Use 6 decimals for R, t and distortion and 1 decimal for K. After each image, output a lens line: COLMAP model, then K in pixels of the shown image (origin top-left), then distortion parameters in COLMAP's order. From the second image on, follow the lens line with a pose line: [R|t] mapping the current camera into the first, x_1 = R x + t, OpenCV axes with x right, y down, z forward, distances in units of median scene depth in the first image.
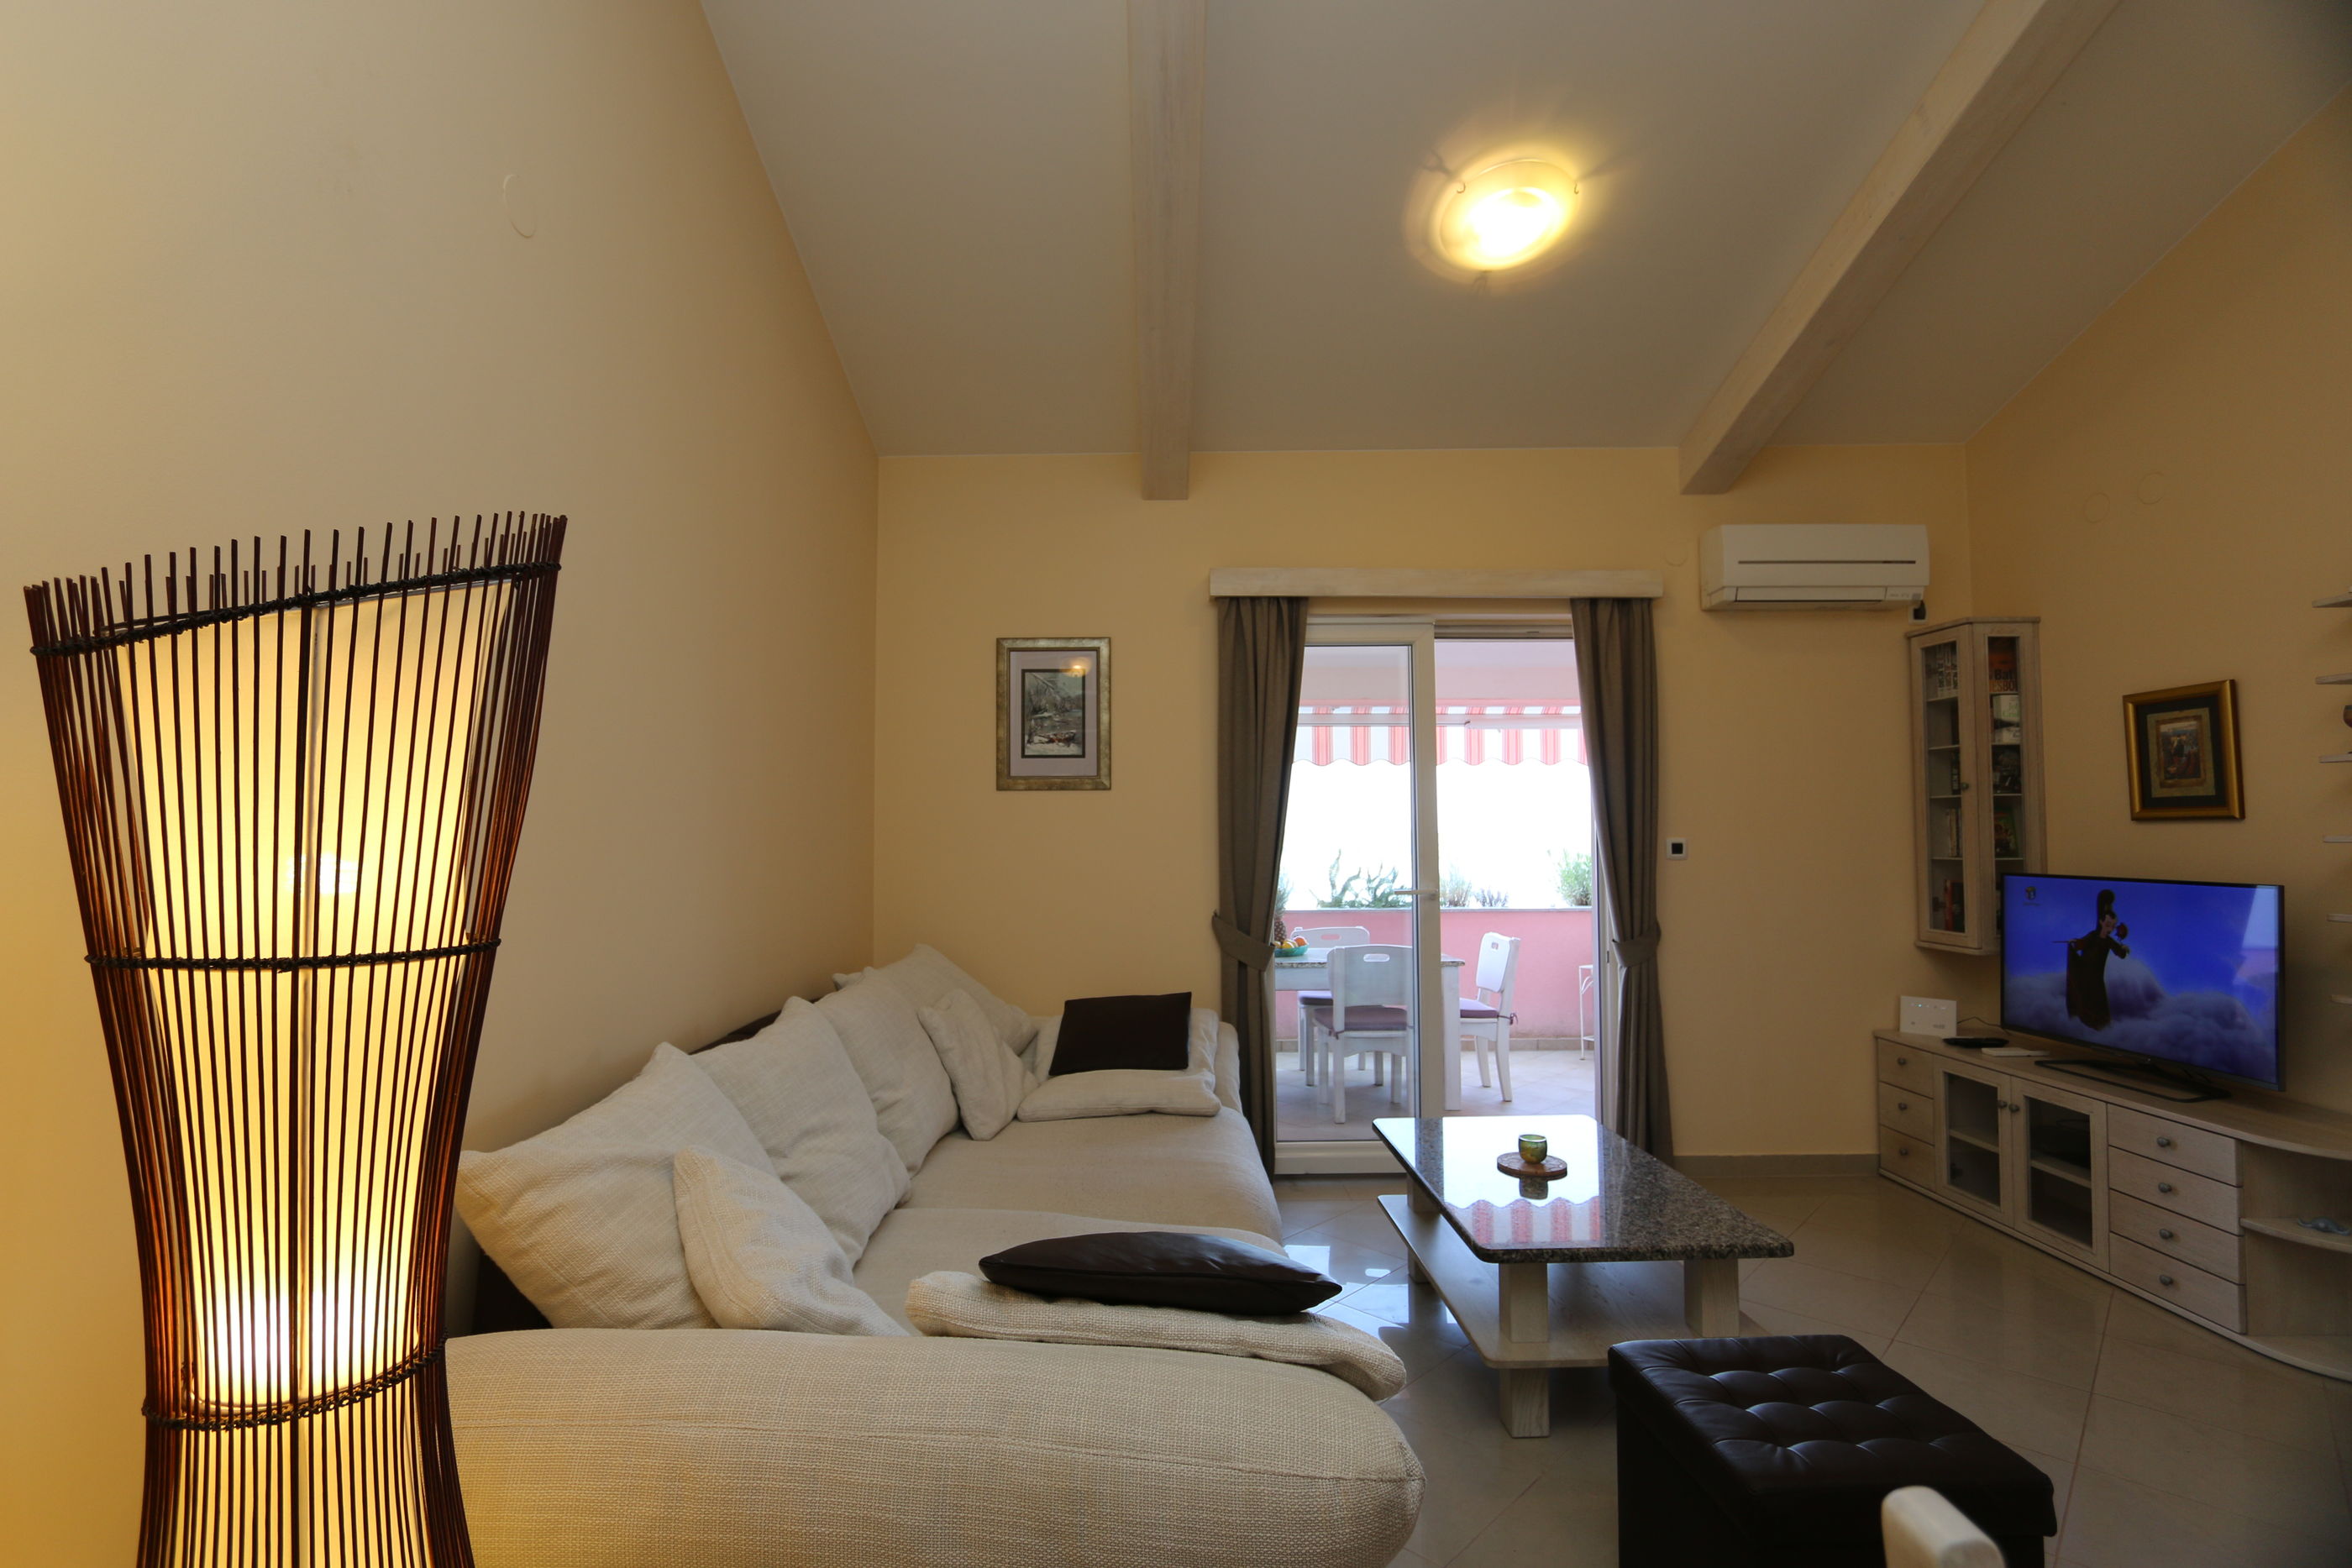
lens RADIAL K [[1073.3, 0, 1166.0], [0, 1073.3, 780.9], [0, 0, 1]] dist [-0.016864, 0.002614]
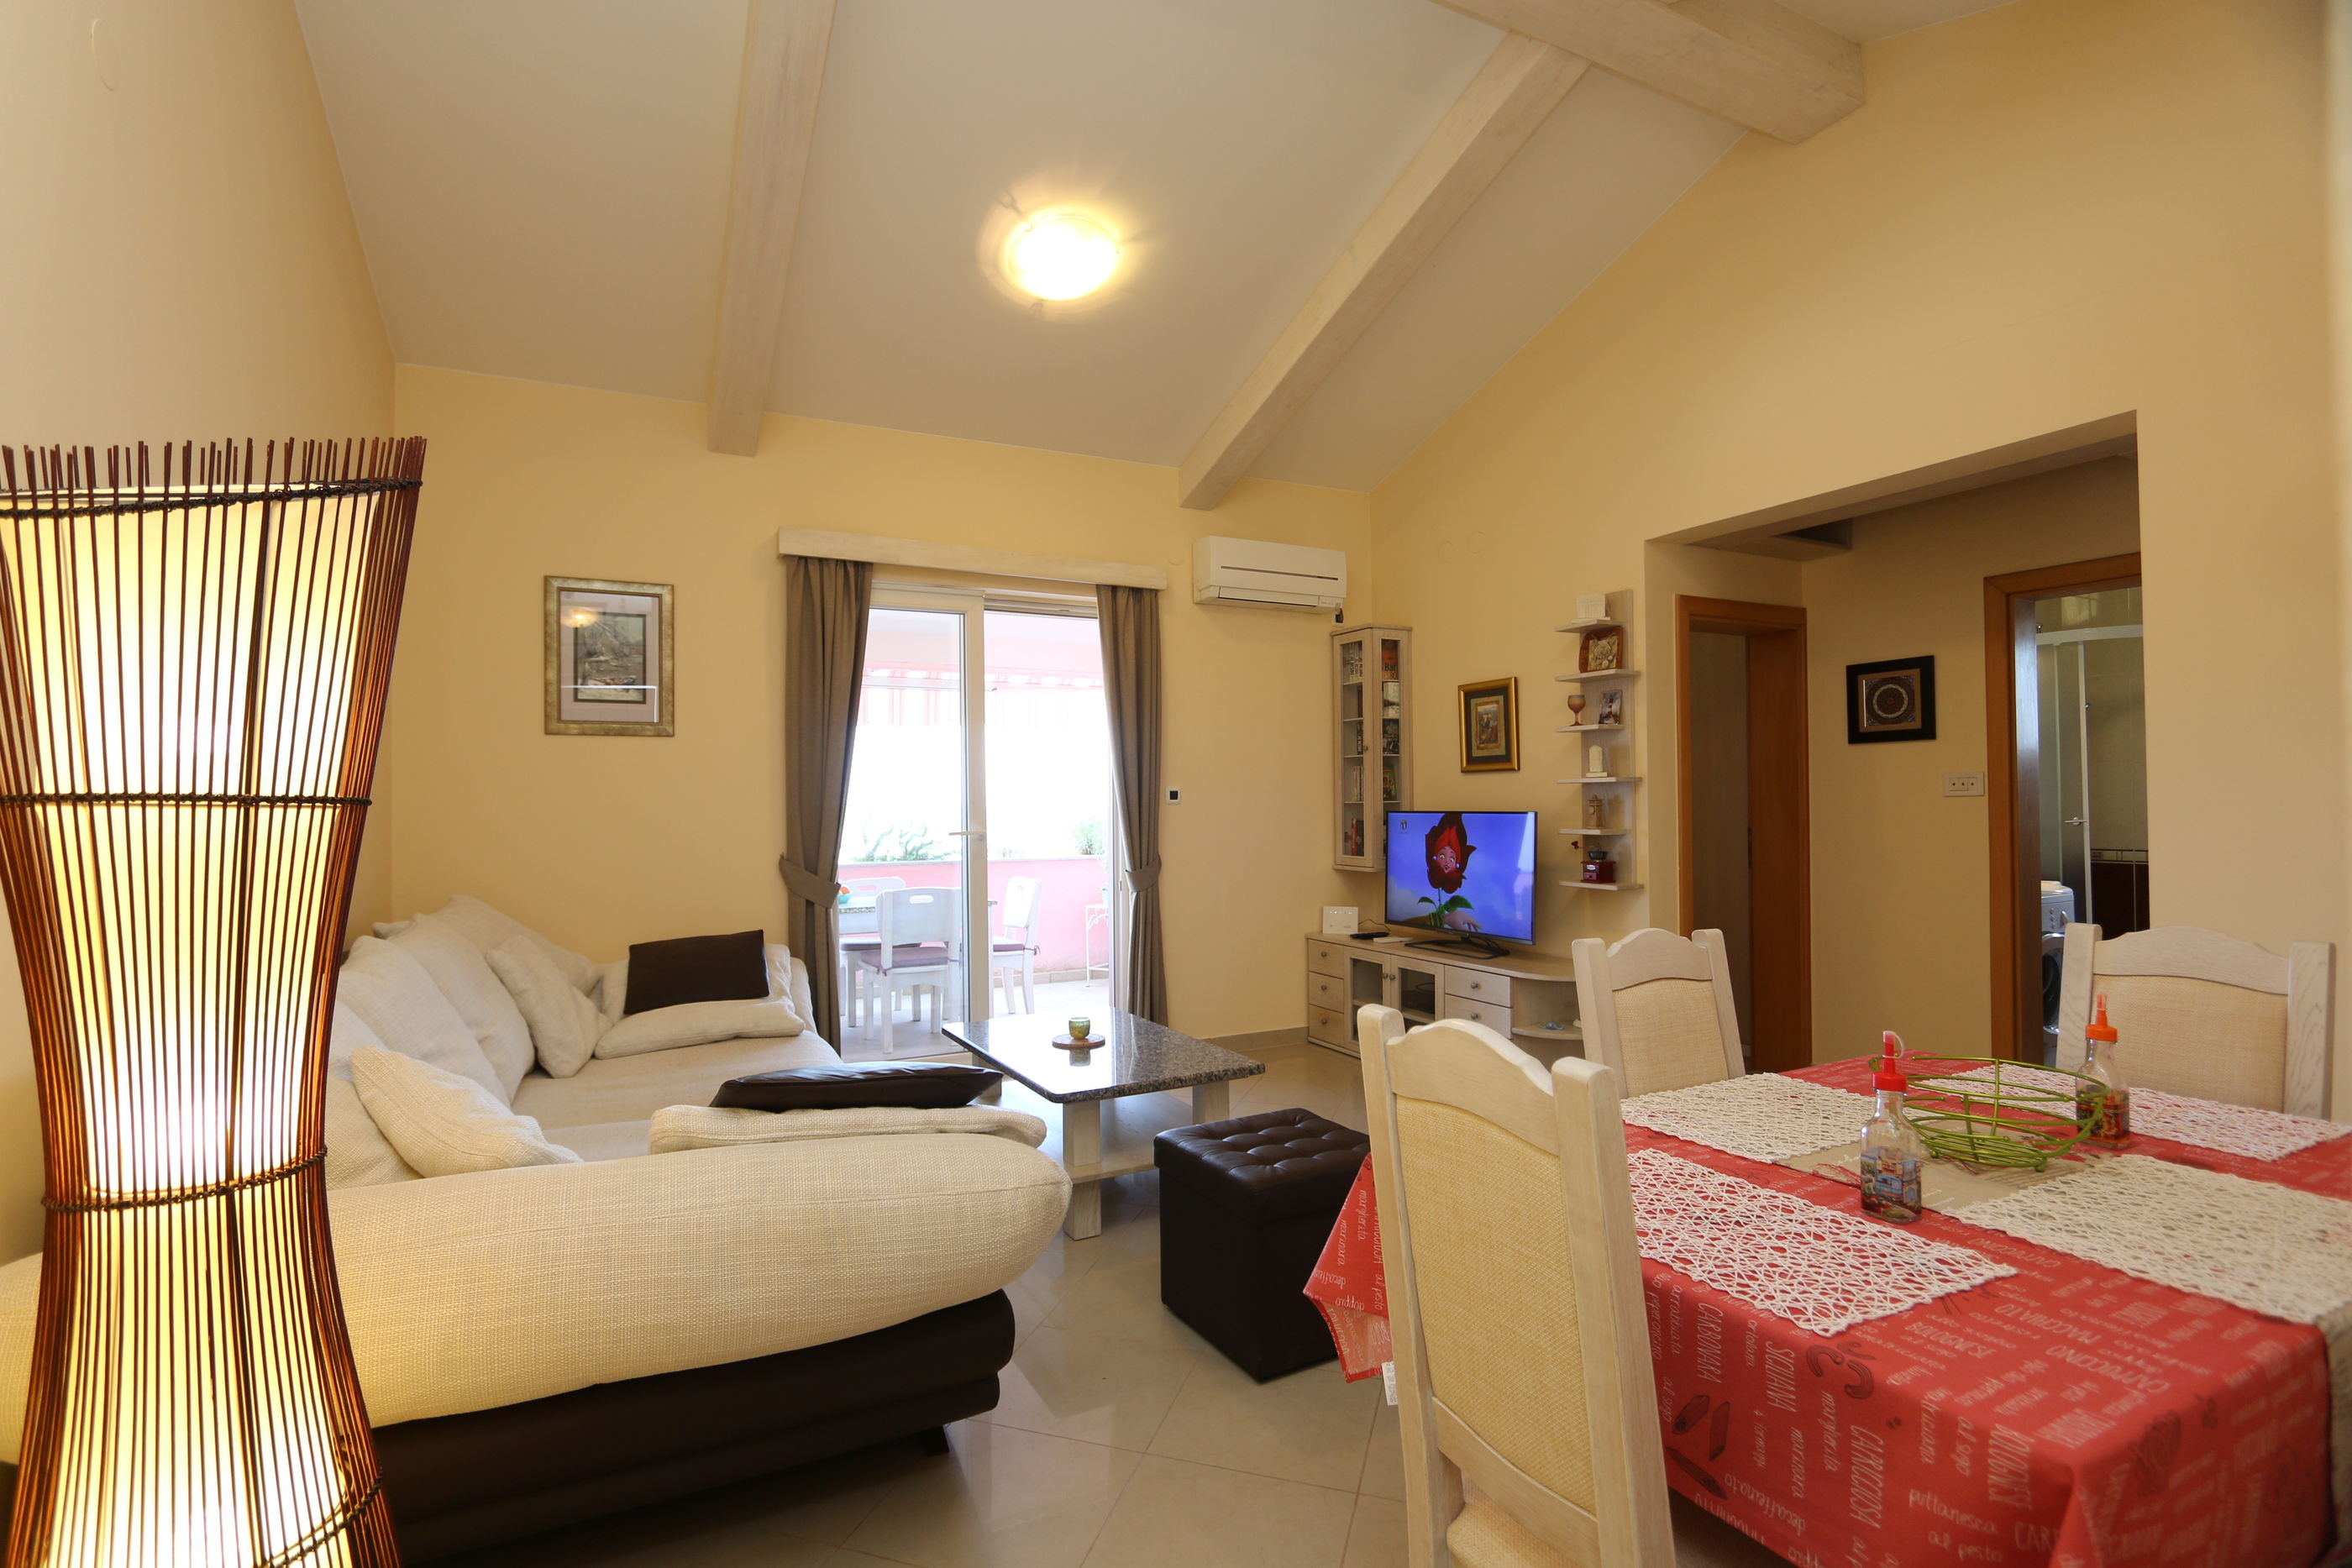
lens RADIAL K [[1073.3, 0, 1175.5], [0, 1073.3, 776.7], [0, 0, 1]] dist [-0.016864, 0.002614]
pose [[0.889042, 0.004849, 0.457800, -0.102304], [-0.013837, 0.999772, 0.016282, 0.025580], [-0.457616, -0.020810, 0.888906, -0.119086]]
